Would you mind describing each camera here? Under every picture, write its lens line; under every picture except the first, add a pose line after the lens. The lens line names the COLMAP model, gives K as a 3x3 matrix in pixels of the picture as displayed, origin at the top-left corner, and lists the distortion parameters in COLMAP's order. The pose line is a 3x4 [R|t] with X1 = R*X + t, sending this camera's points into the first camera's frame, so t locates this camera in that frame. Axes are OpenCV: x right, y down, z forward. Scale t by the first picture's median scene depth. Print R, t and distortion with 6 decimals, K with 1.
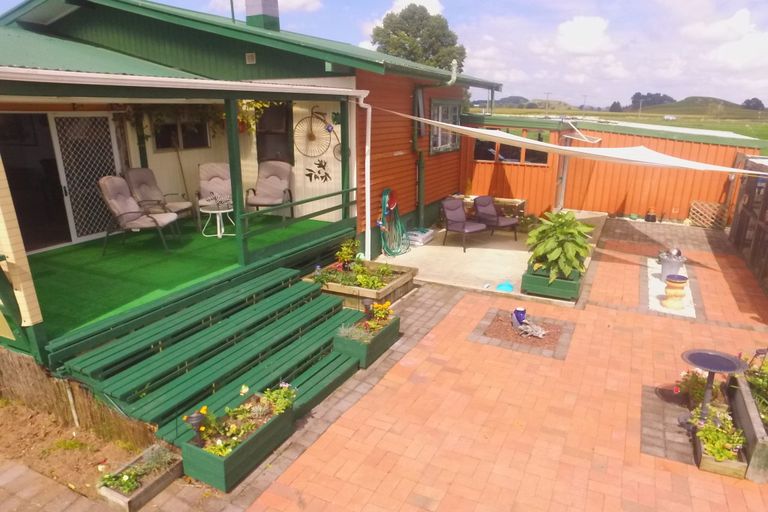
lens RADIAL K [[522.2, 0, 387.3], [0, 522.2, 286.9], [0, 0, 1]] dist [-0.099093, 0.081199]
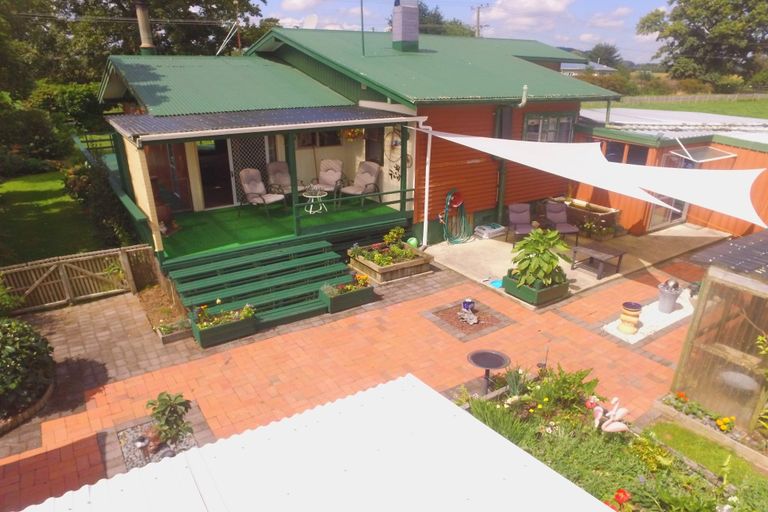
lens RADIAL K [[522.2, 0, 387.3], [0, 522.2, 286.9], [0, 0, 1]] dist [-0.099093, 0.081199]
pose [[0.860505, 0.199744, -0.468650, 0.576927], [-0.163429, 0.979543, 0.117415, -0.093962], [0.482516, -0.024445, 0.875546, -0.208337]]
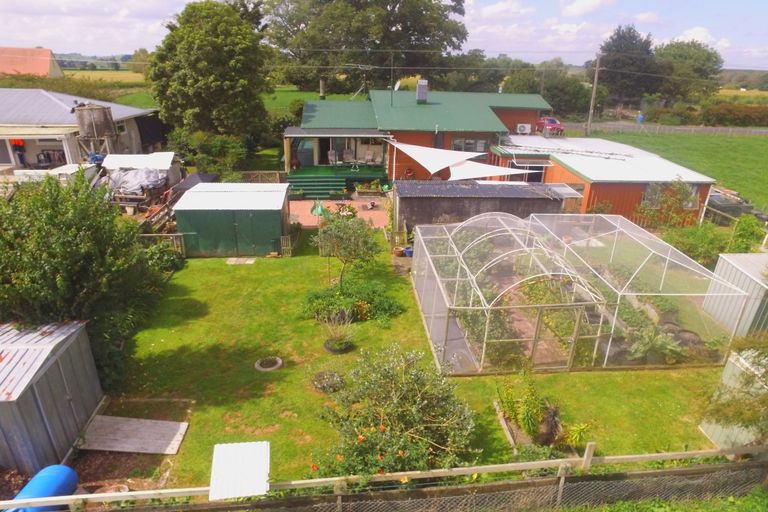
lens RADIAL K [[559.8, 0, 413.4], [0, 559.8, 302.2], [0, 0, 1]] dist [-0.117245, 0.113186]
pose [[0.548602, 0.344791, -0.761679, 3.060535], [-0.293697, 0.932423, 0.210546, -0.172754], [0.782802, 0.108197, 0.612793, -0.932423]]
